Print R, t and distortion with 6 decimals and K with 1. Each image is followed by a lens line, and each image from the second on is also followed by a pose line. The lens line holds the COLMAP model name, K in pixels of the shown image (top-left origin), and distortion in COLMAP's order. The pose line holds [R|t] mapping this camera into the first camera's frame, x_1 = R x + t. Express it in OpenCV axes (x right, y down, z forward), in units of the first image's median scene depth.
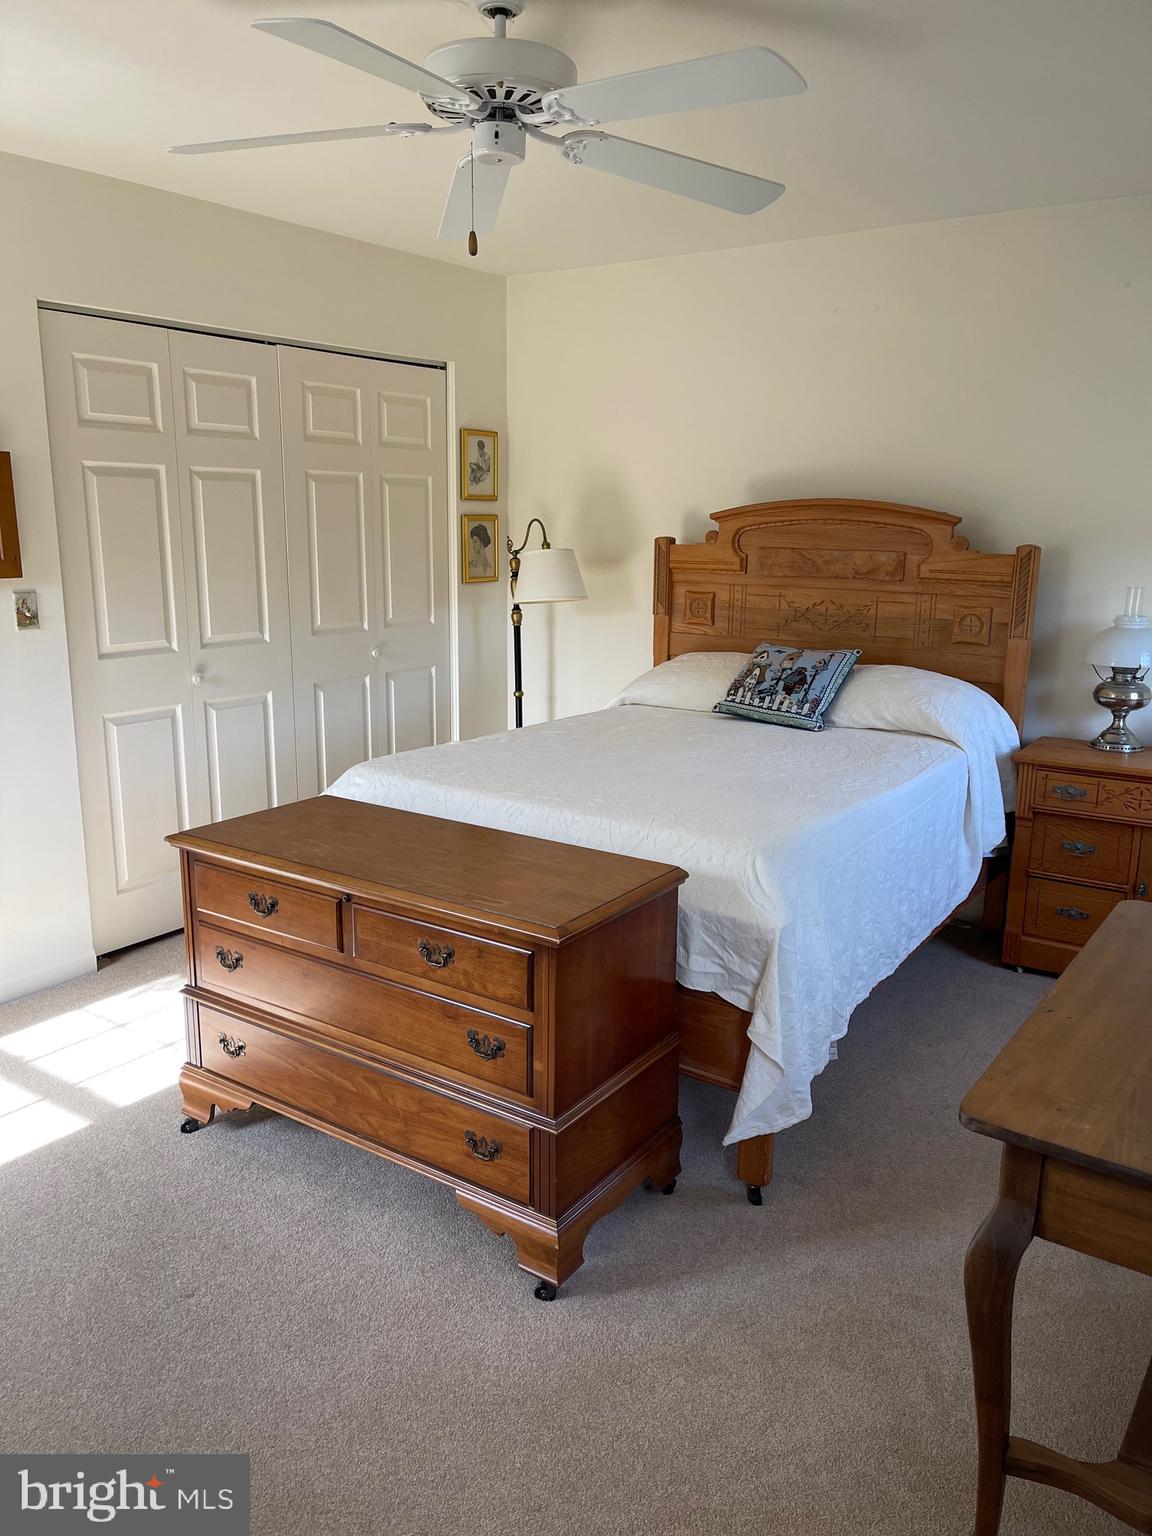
lens RADIAL K [[1164.8, 0, 567.3], [0, 1164.8, 768.1], [0, 0, 1]] dist [0.032151, -0.004280]
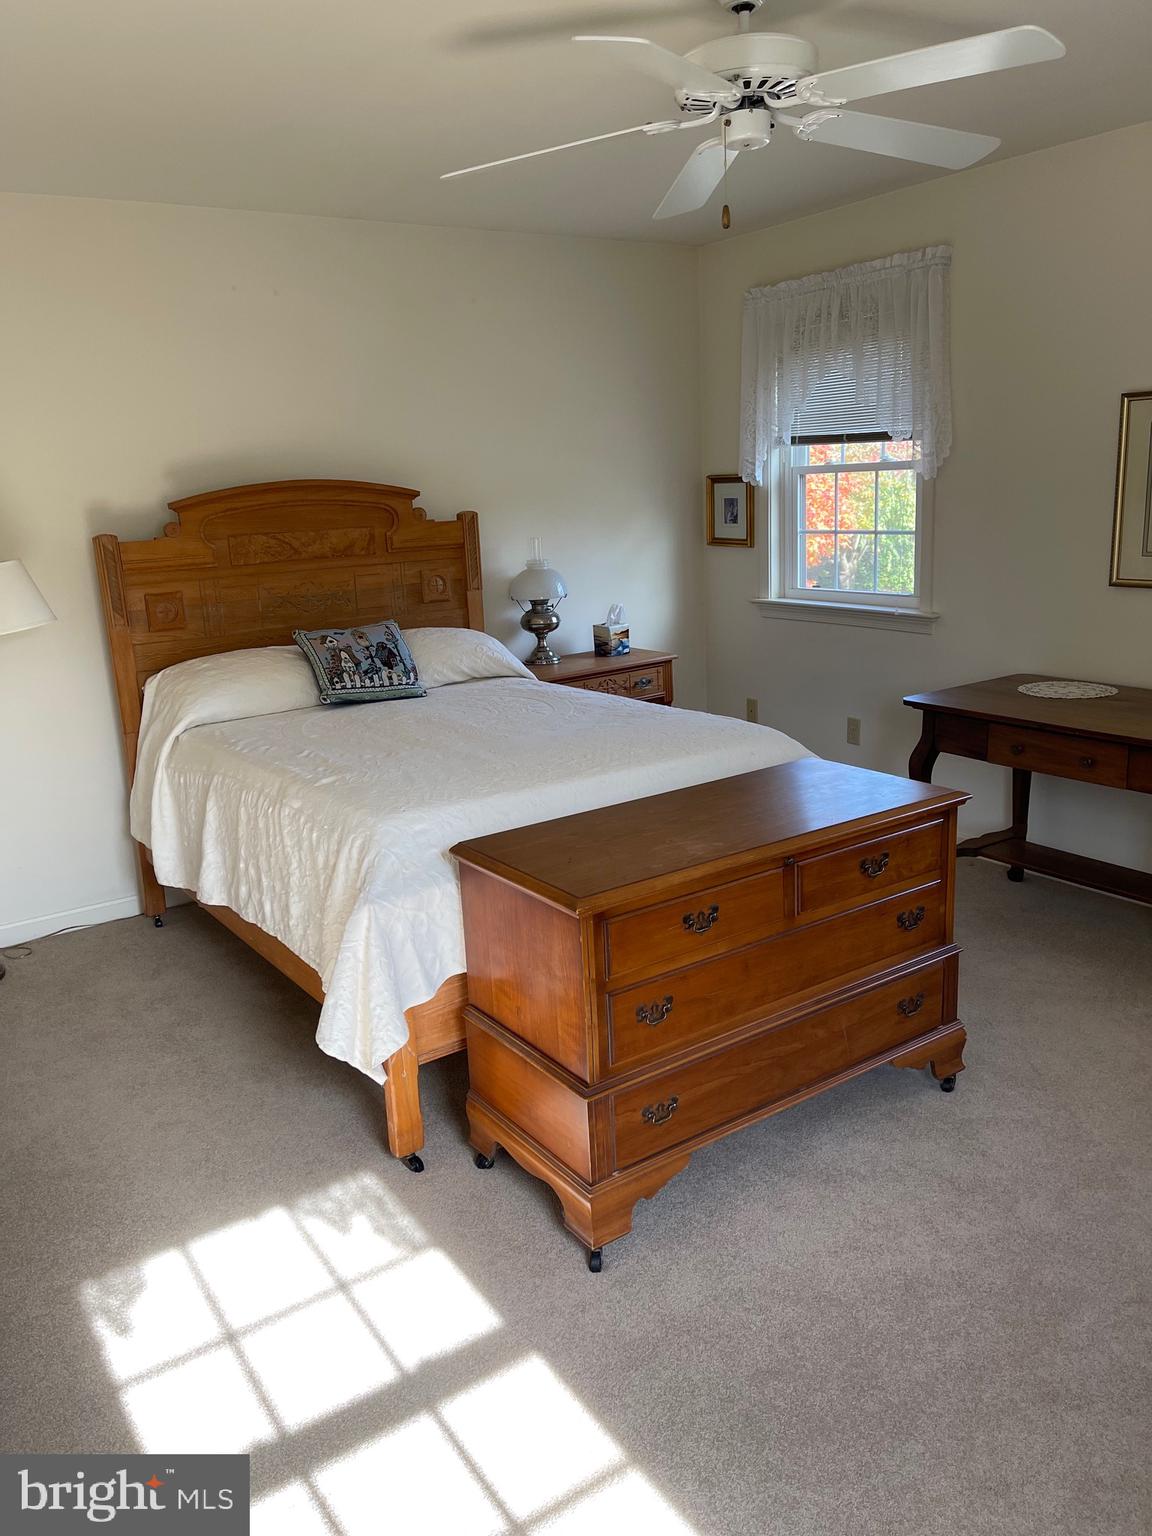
lens RADIAL K [[1164.8, 0, 566.8], [0, 1164.8, 765.5], [0, 0, 1]] dist [0.032151, -0.004280]
pose [[0.361183, -0.251162, 0.898034, -0.695359], [0.254126, 0.953104, 0.164356, -0.110836], [-0.897199, 0.168852, 0.408072, 0.455407]]
